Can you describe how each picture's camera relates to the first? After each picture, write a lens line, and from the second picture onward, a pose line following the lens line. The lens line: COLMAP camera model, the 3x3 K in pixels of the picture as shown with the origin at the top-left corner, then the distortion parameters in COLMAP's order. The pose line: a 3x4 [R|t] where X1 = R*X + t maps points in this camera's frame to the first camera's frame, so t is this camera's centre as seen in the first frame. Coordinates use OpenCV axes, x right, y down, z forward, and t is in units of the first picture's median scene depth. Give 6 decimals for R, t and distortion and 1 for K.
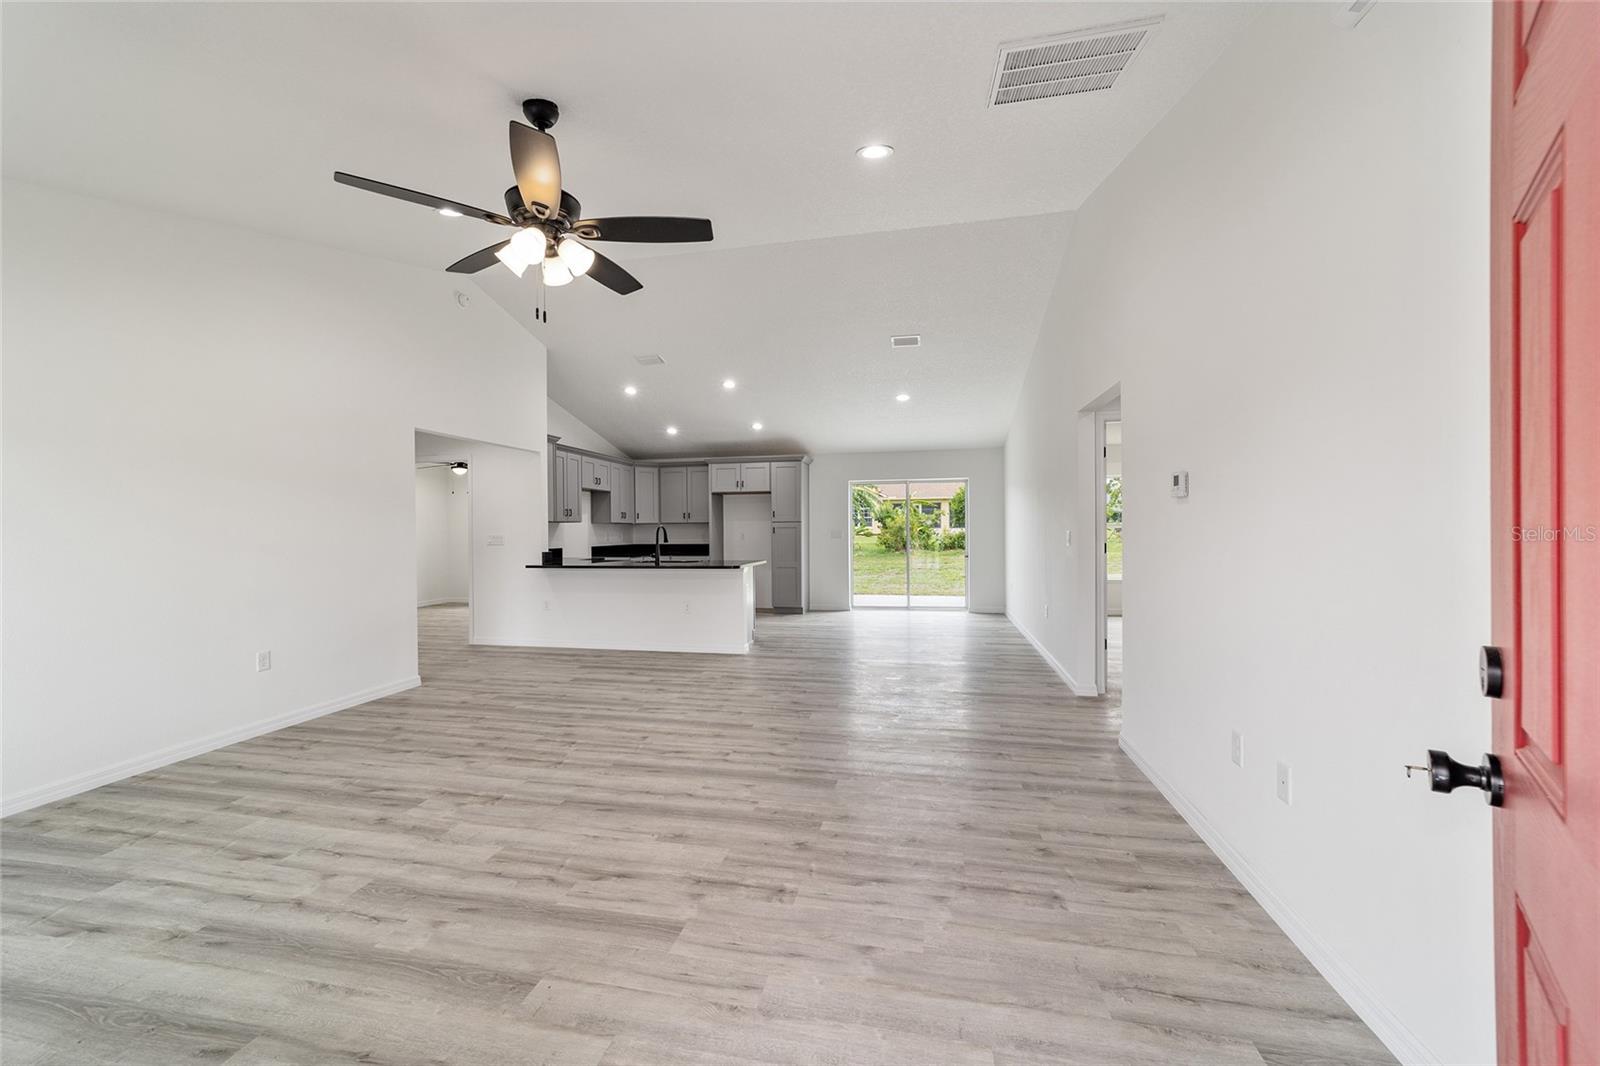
lens RADIAL K [[613.0, 0, 795.6], [0, 613.0, 530.9], [0, 0, 1]] dist [-0.017251, 0.008092]
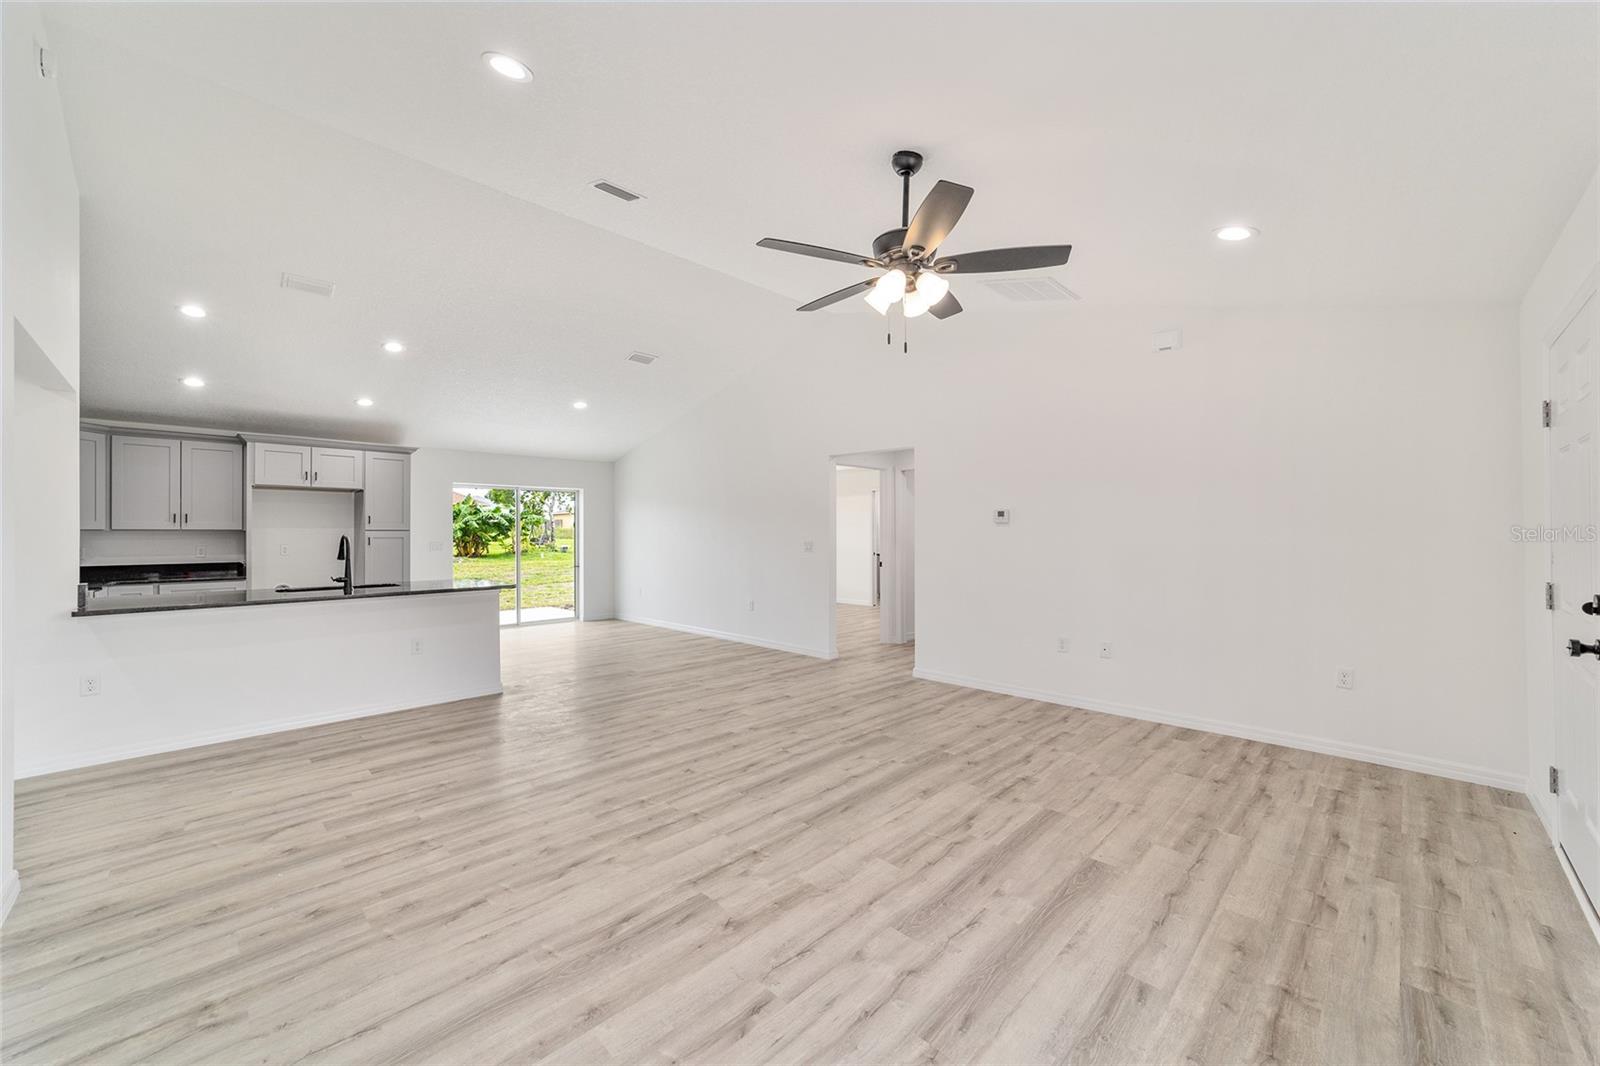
lens RADIAL K [[613.0, 0, 797.7], [0, 613.0, 528.3], [0, 0, 1]] dist [-0.017251, 0.008092]
pose [[0.542918, 0.014400, 0.839662, -0.891857], [0.002679, 0.999818, -0.018879, -0.003454], [-0.839781, 0.012499, 0.542781, 0.354559]]
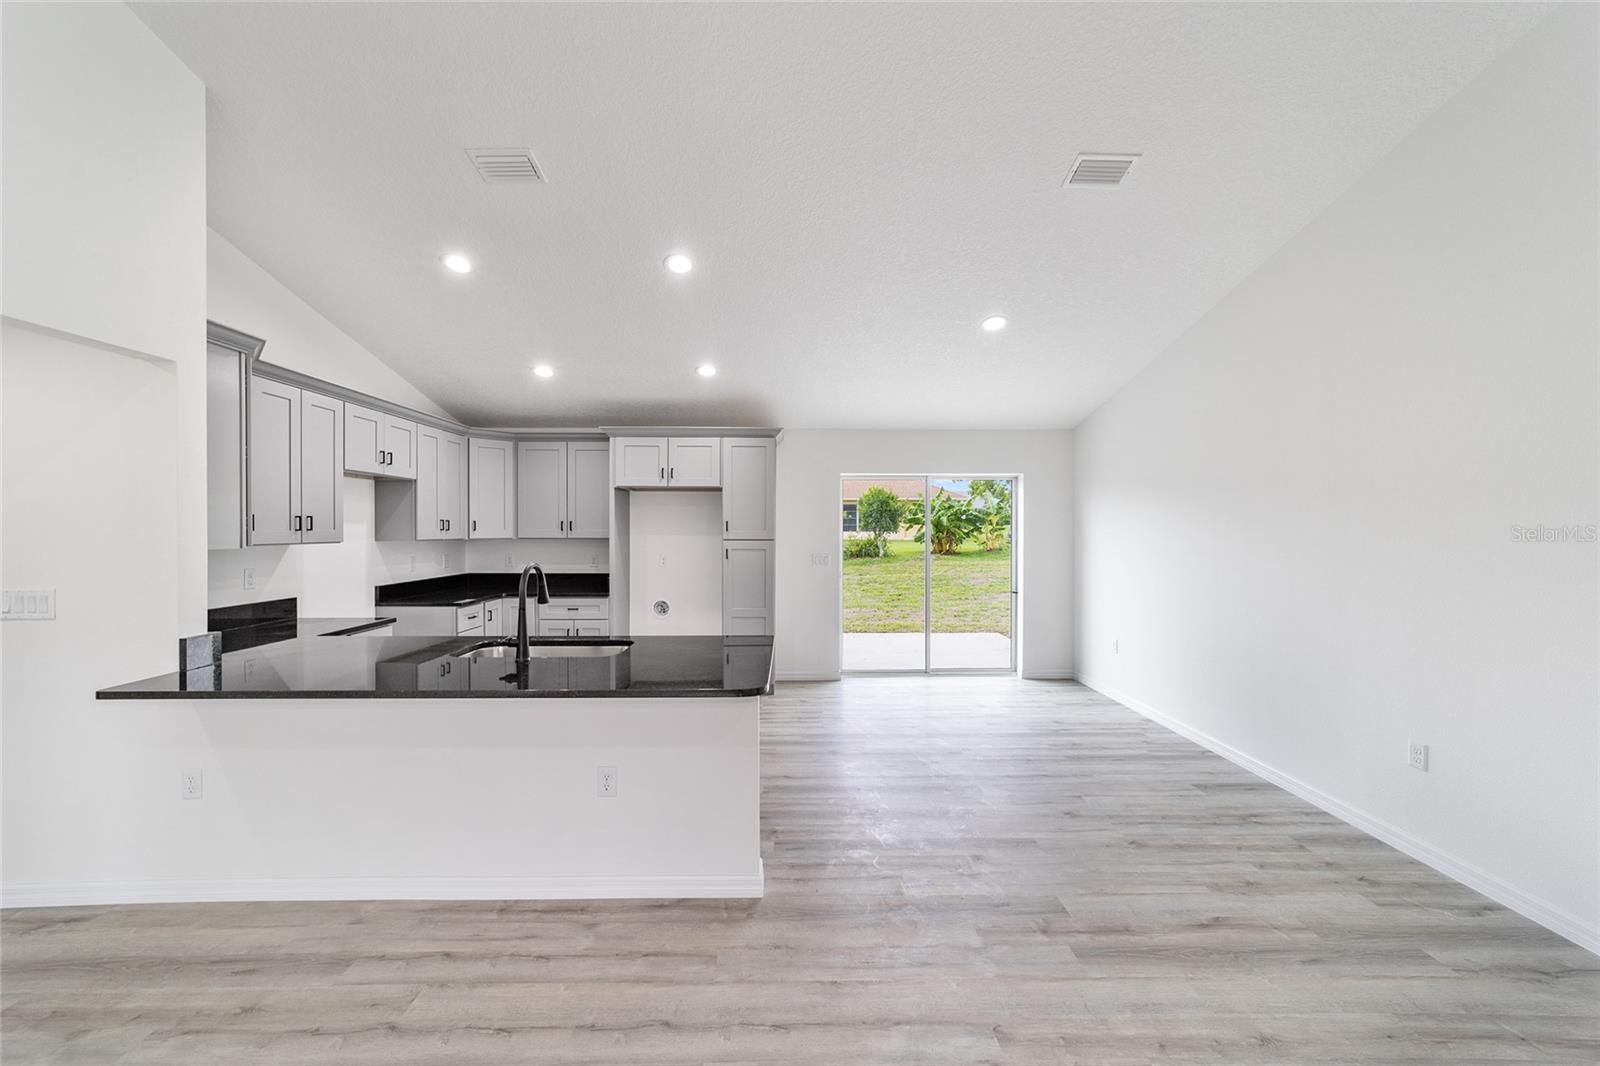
lens RADIAL K [[613.0, 0, 797.0], [0, 613.0, 532.8], [0, 0, 1]] dist [-0.017251, 0.008092]
pose [[0.974264, 0.007539, 0.225282, -0.241300], [-0.008549, 0.999957, 0.003510, -0.056216], [-0.225246, -0.005346, 0.974287, 0.980036]]
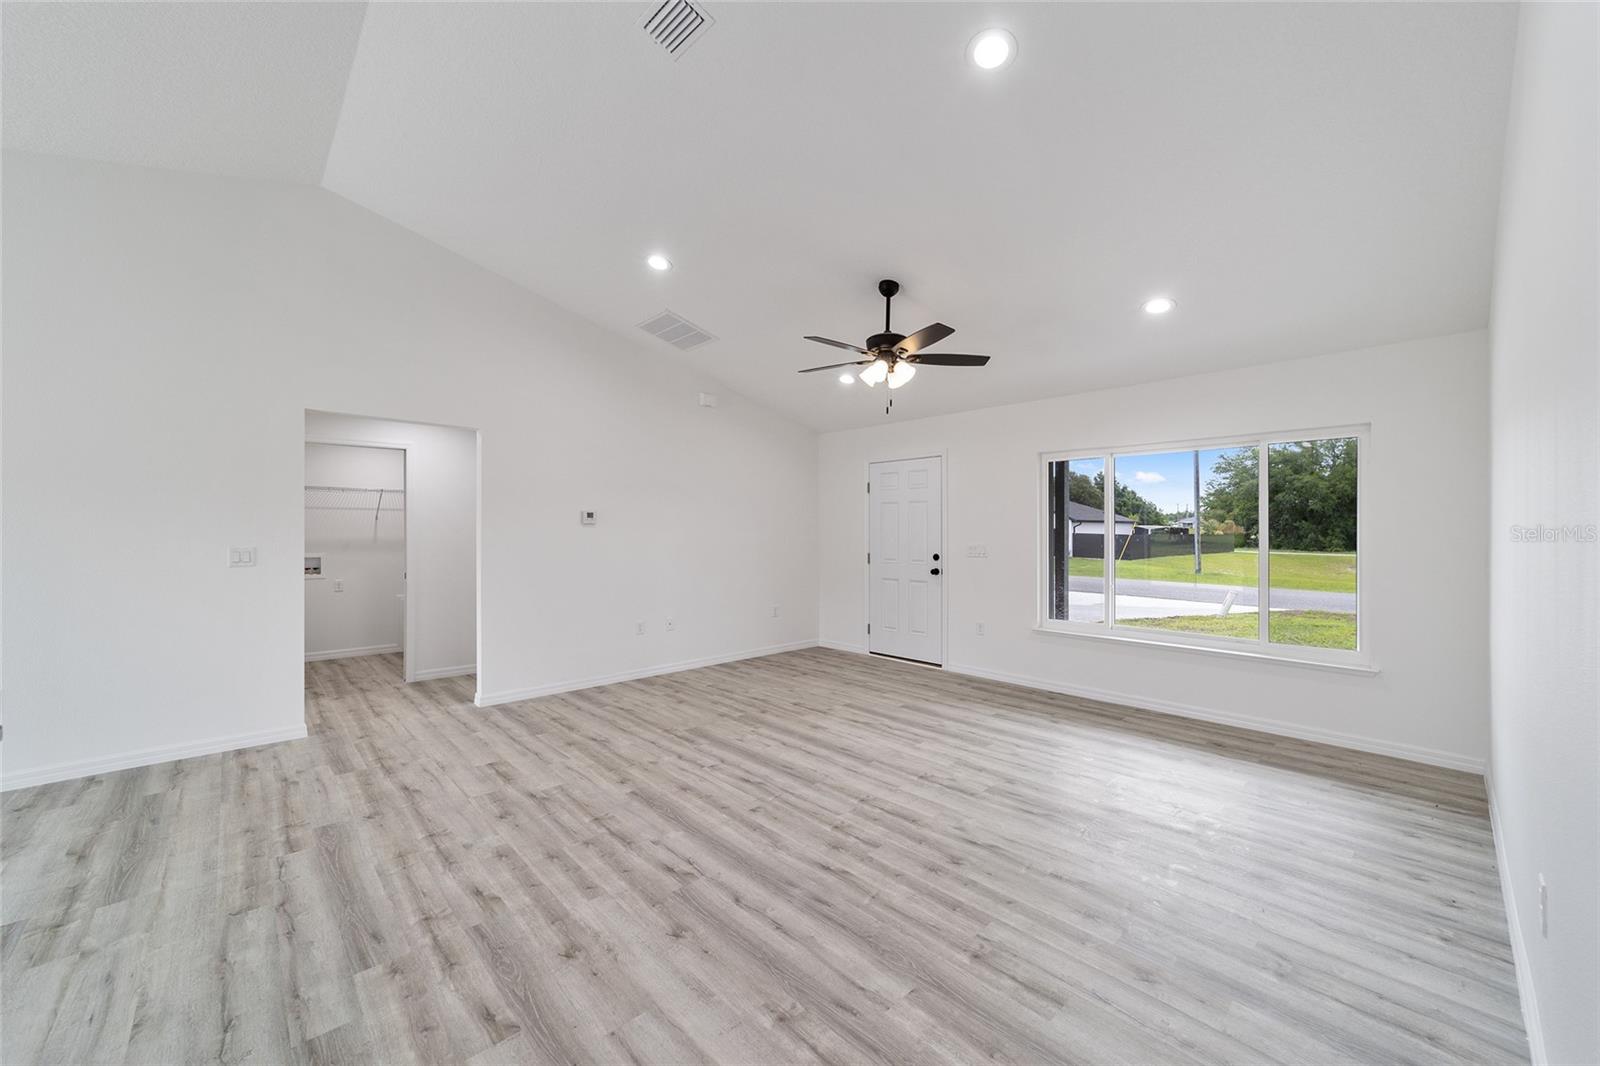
lens RADIAL K [[613.0, 0, 796.9], [0, 613.0, 535.1], [0, 0, 1]] dist [-0.017251, 0.008092]
pose [[-0.821561, 0.006087, 0.570089, -0.712555], [0.010182, 0.999940, 0.003998, -0.015227], [-0.570030, 0.009089, -0.821573, 1.550181]]
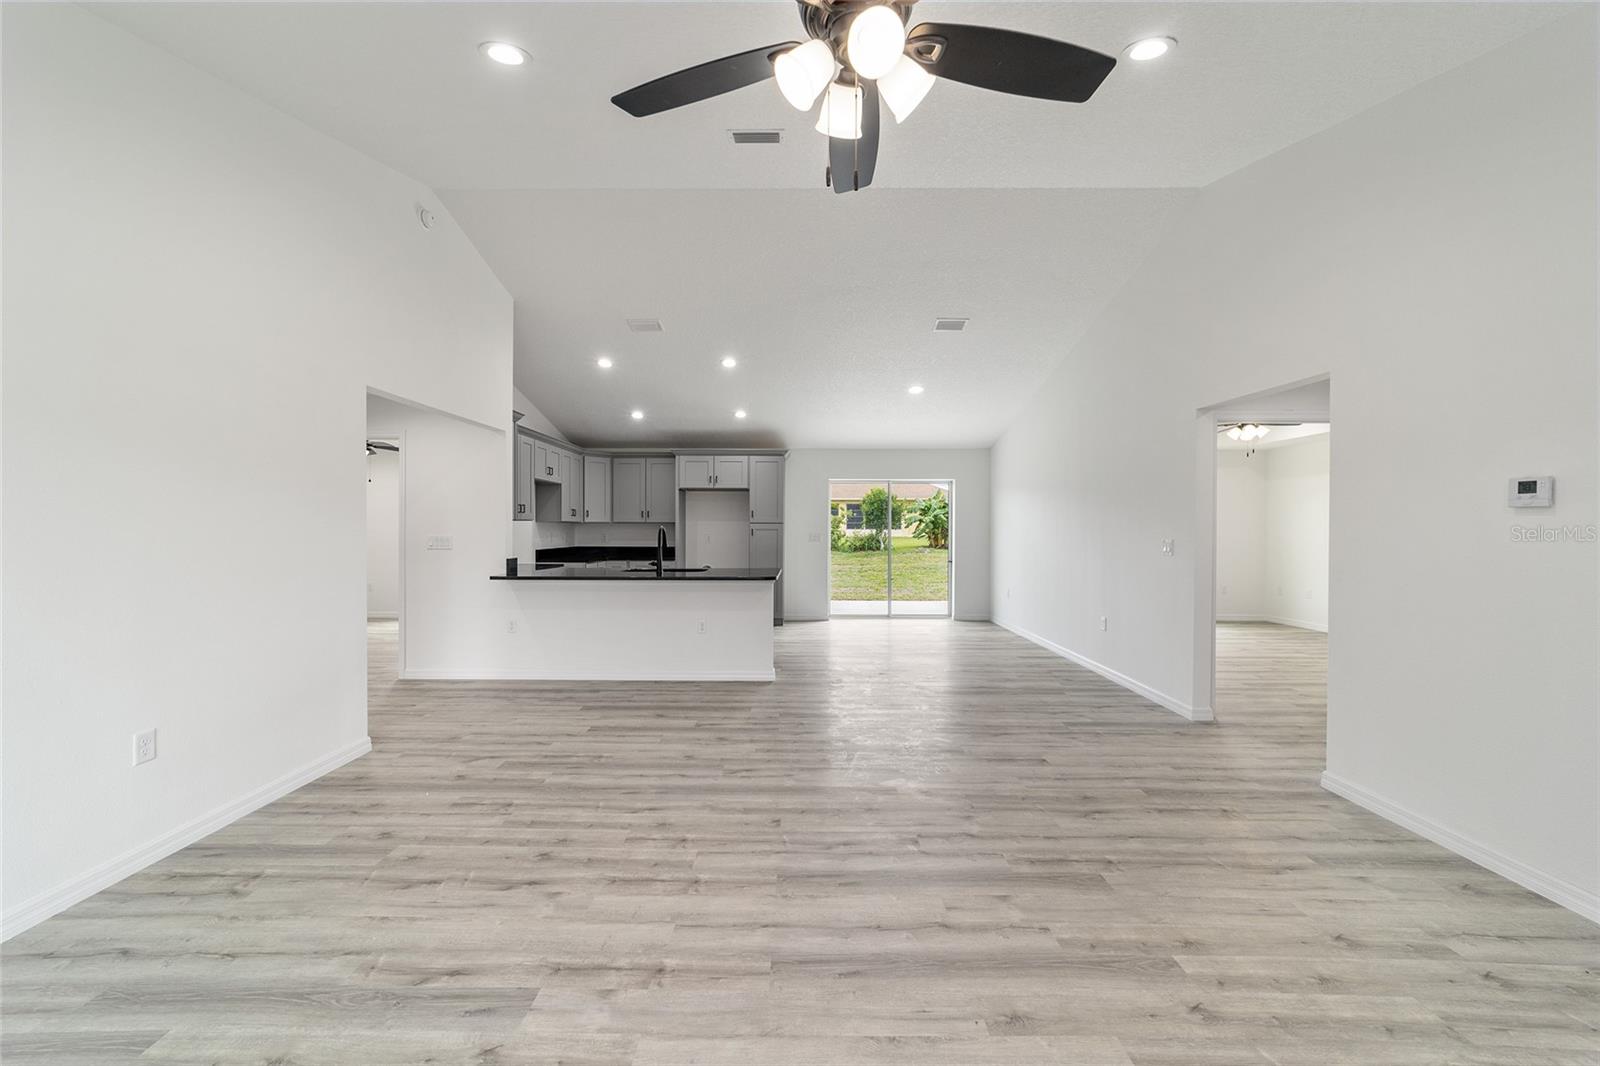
lens RADIAL K [[613.0, 0, 796.2], [0, 613.0, 528.9], [0, 0, 1]] dist [-0.017251, 0.008092]
pose [[0.979188, 0.011293, 0.202643, -0.362158], [-0.010782, 0.999935, -0.003625, -0.008084], [-0.202671, 0.001365, 0.979246, 0.272188]]
